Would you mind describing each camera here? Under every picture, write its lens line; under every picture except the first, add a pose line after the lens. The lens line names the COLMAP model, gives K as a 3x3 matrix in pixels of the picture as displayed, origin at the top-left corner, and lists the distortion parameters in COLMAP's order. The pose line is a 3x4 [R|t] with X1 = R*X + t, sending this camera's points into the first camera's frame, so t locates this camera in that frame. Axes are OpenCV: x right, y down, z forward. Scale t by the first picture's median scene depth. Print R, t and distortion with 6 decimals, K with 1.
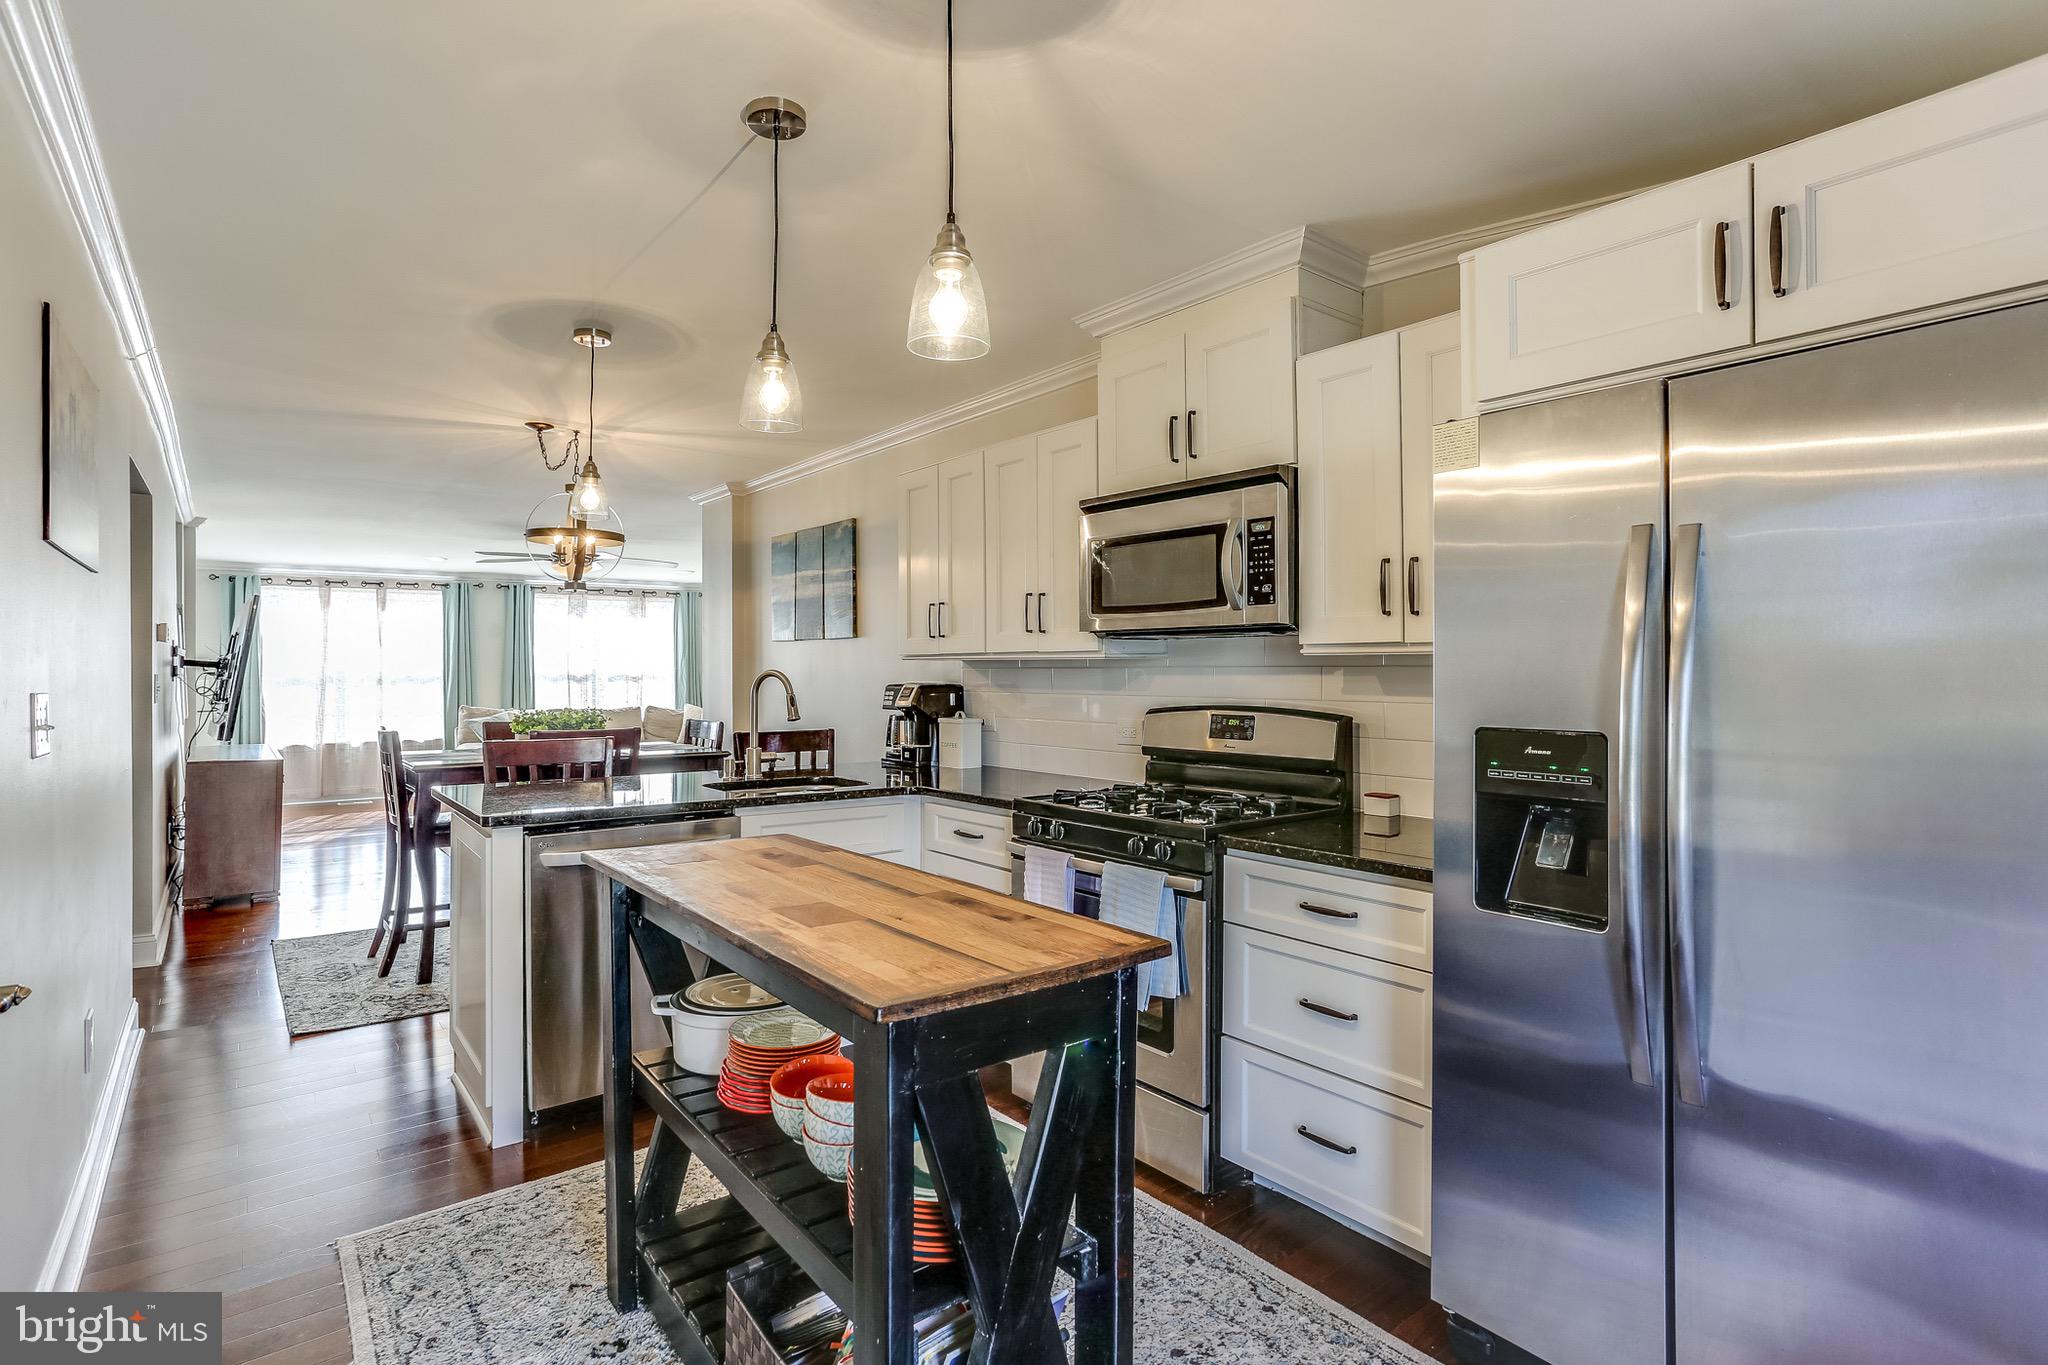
lens RADIAL K [[995.2, 0, 1019.6], [0, 995.2, 676.3], [0, 0, 1]] dist [-0.005949, -0.000278]
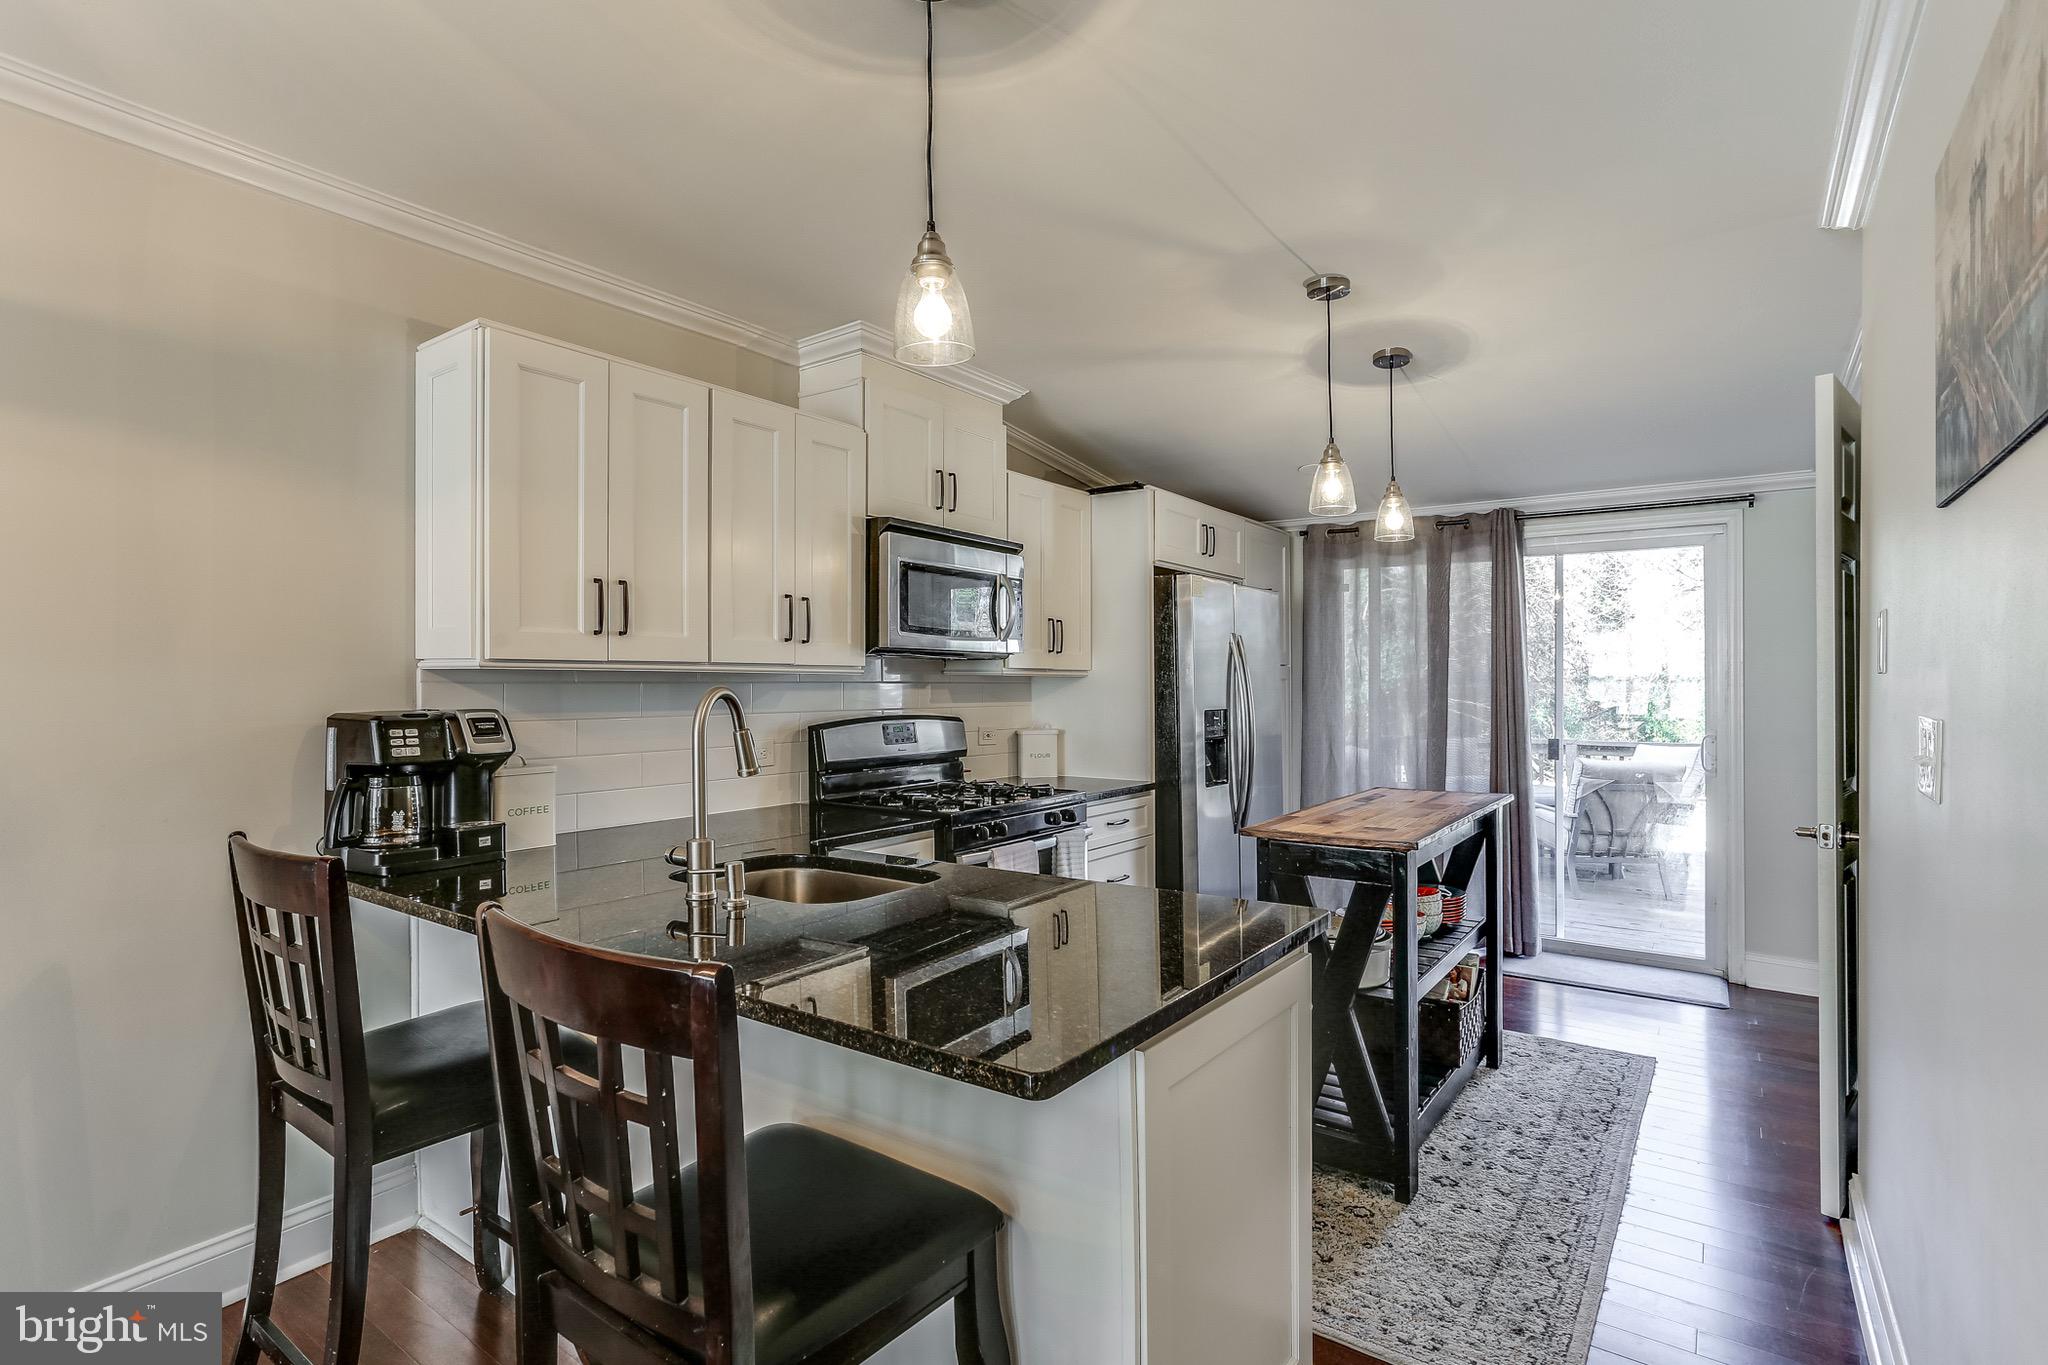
lens RADIAL K [[995.2, 0, 1018.7], [0, 995.2, 681.4], [0, 0, 1]] dist [-0.005949, -0.000278]
pose [[-0.271218, 0.001811, 0.962516, -1.140383], [0.009978, 0.999950, 0.000930, -0.012409], [-0.962466, 0.009856, -0.271223, 1.400084]]
